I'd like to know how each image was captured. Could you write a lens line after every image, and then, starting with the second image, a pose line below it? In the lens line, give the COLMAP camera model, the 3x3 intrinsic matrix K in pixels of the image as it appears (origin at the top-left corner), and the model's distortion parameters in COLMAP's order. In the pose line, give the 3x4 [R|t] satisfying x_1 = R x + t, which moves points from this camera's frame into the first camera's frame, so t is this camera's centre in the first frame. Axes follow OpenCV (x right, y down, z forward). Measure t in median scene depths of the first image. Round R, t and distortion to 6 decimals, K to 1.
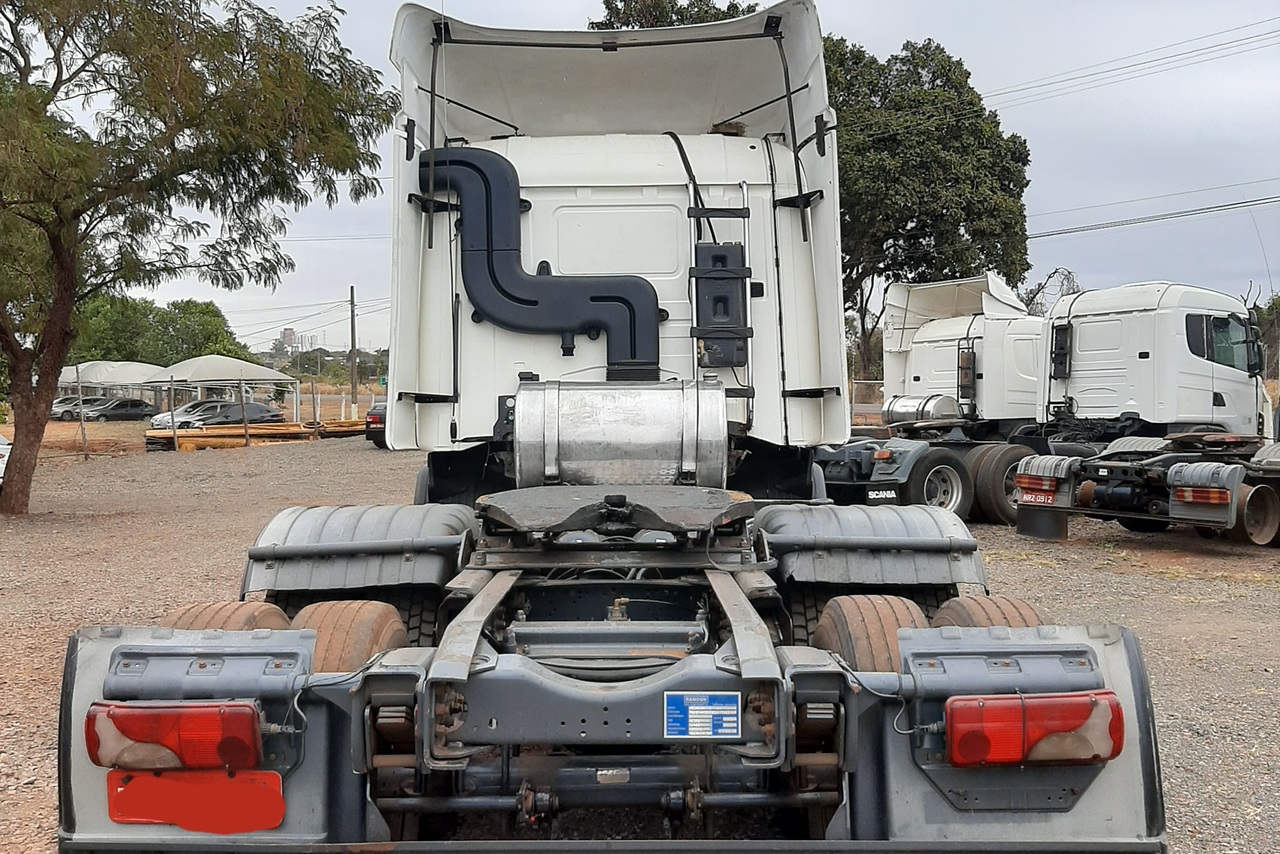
lens RADIAL K [[1304.7, 0, 645.4], [0, 1304.7, 432.4], [0, 0, 1]] dist [0.070799, 0.000000]
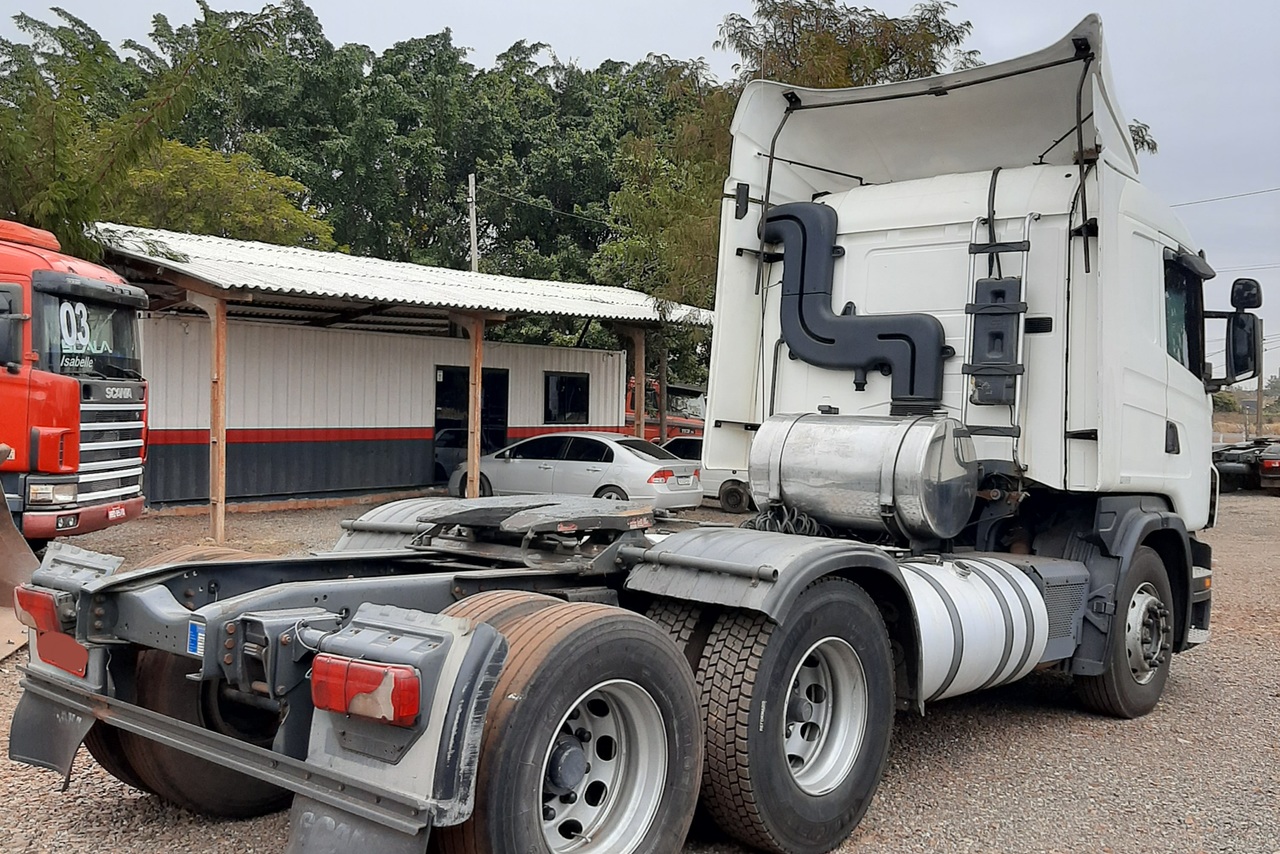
lens RADIAL K [[1304.7, 0, 651.6], [0, 1304.7, 427.3], [0, 0, 1]] dist [0.070799, 0.000000]
pose [[0.753811, 0.034432, -0.656189, 0.506965], [-0.055501, 0.998394, -0.011369, -0.007886], [0.654743, 0.044989, 0.754511, 0.093178]]
